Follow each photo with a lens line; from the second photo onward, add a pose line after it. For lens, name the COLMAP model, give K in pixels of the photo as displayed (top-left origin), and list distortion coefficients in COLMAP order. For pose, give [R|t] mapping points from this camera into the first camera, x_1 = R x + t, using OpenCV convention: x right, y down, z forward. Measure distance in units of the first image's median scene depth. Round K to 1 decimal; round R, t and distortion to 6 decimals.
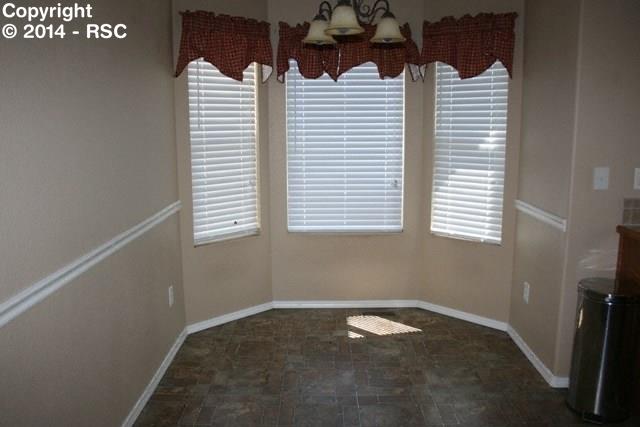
lens RADIAL K [[543.8, 0, 320.1], [0, 543.8, 204.9], [0, 0, 1]] dist [-0.137481, 0.105947]
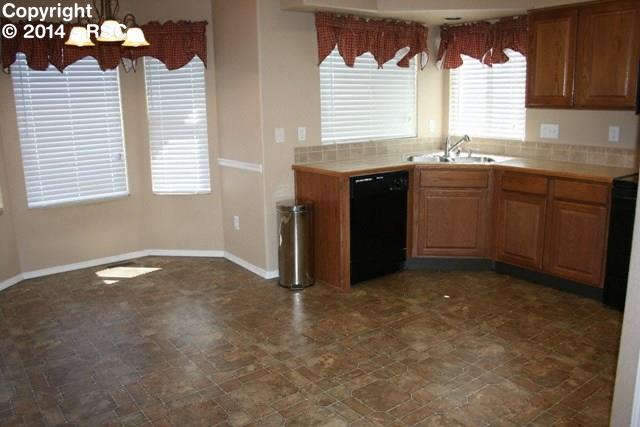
lens RADIAL K [[543.8, 0, 320.1], [0, 543.8, 204.9], [0, 0, 1]] dist [-0.137481, 0.105947]
pose [[0.796688, -0.132388, 0.589713, -0.242560], [0.114337, 0.991110, 0.068034, 0.041318], [-0.593477, 0.013225, 0.804742, -0.247725]]
